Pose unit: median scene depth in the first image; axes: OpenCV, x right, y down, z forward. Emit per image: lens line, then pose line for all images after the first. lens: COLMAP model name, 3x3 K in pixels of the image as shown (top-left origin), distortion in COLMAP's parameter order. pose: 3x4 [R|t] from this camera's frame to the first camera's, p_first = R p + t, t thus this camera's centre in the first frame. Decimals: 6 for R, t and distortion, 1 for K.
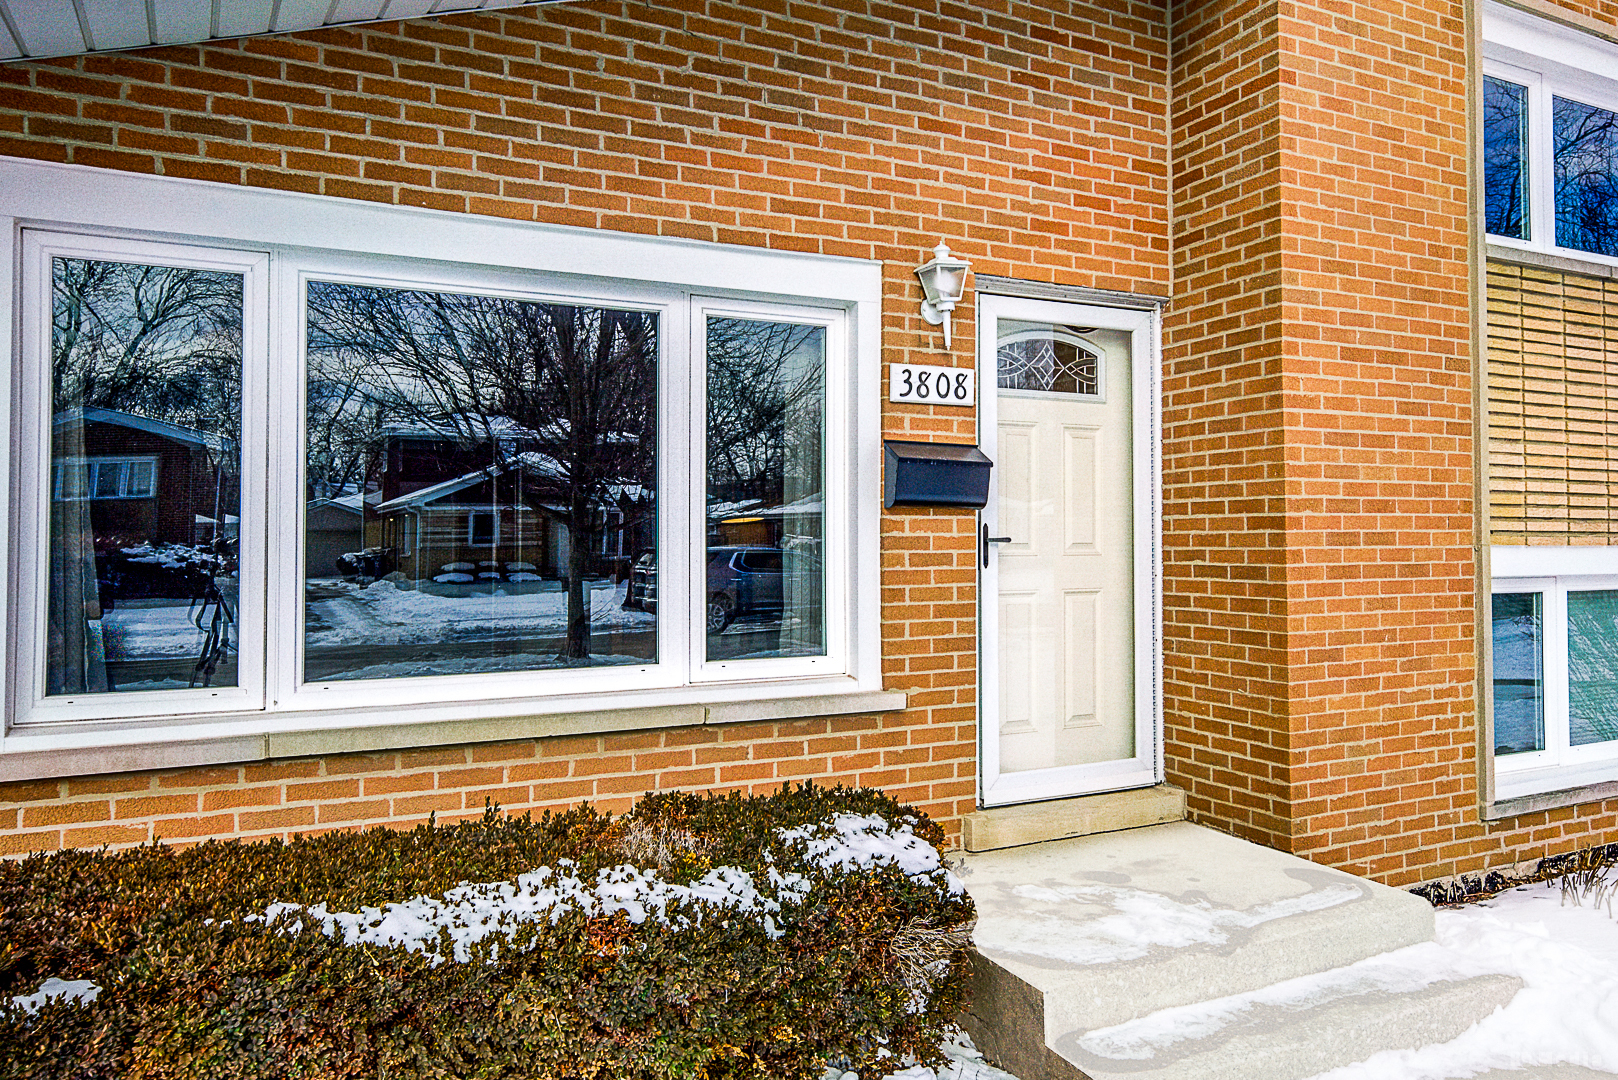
lens RADIAL K [[1092.9, 0, 809.0], [0, 1092.9, 540.0], [0, 0, 1]] dist [0.000472, 0.000046]
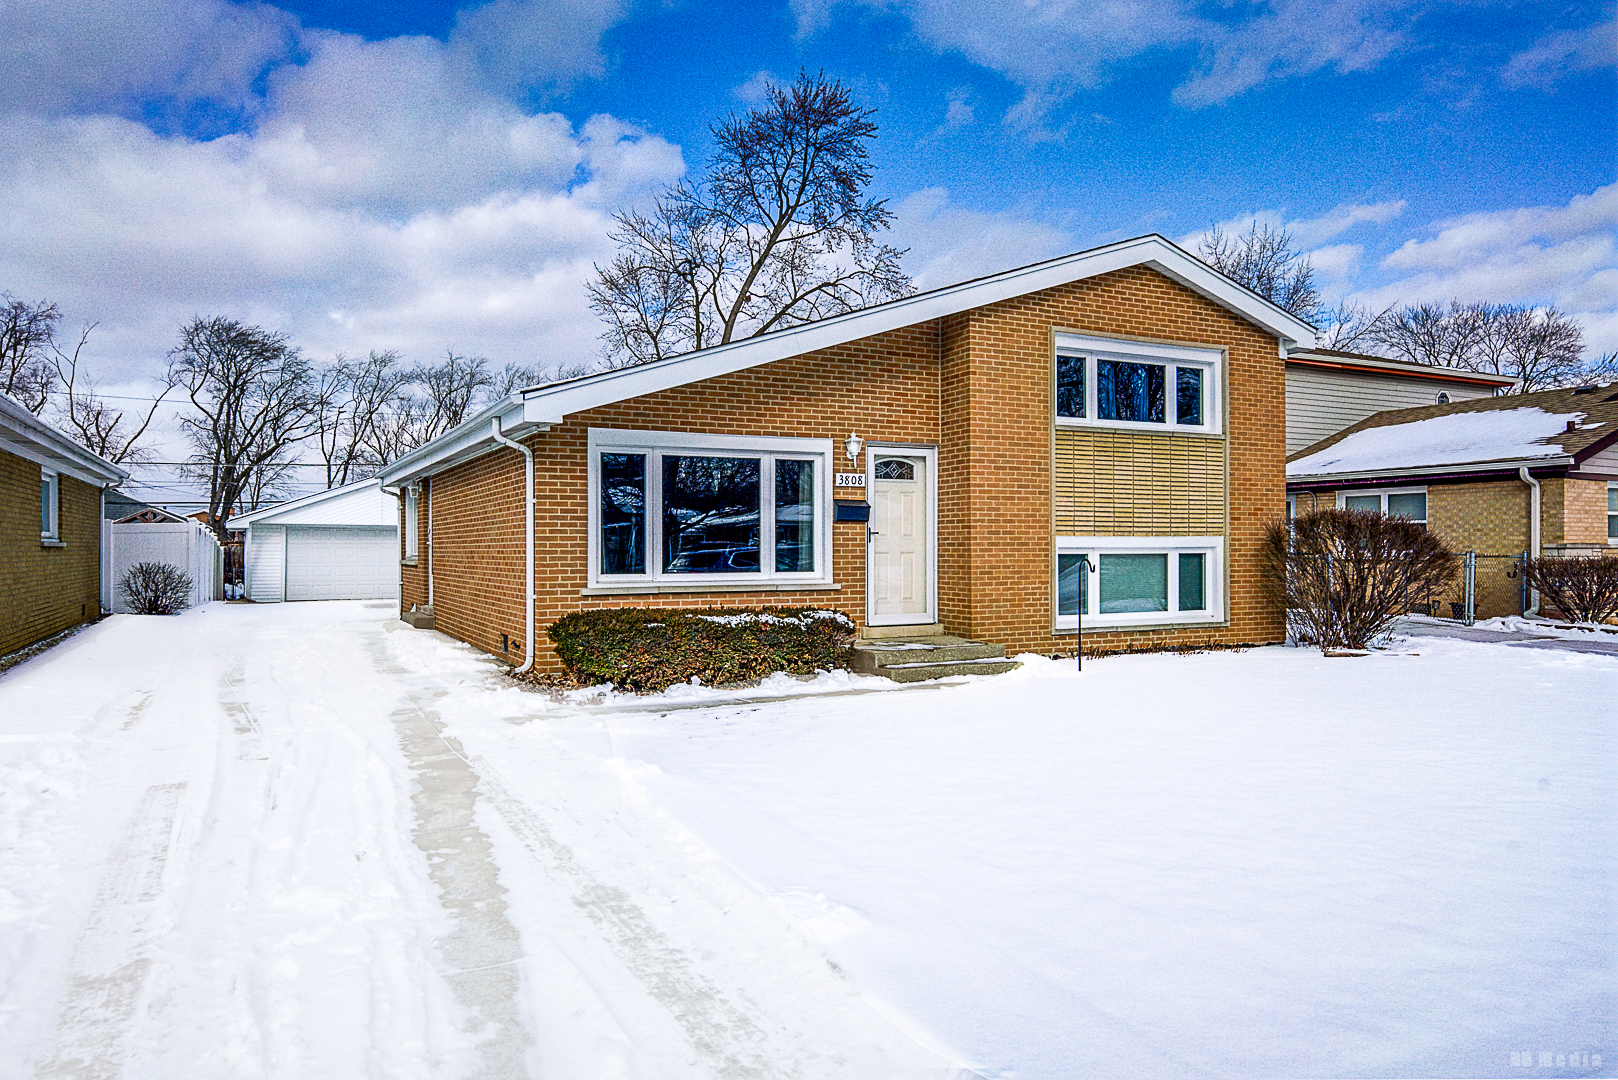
lens RADIAL K [[1092.9, 0, 809.0], [0, 1092.9, 540.0], [0, 0, 1]] dist [0.000472, 0.000046]
pose [[0.999596, 0.000364, 0.028410, -0.081032], [-0.000139, 0.999969, -0.007925, 0.042467], [-0.028412, 0.007918, 0.999565, -1.924392]]
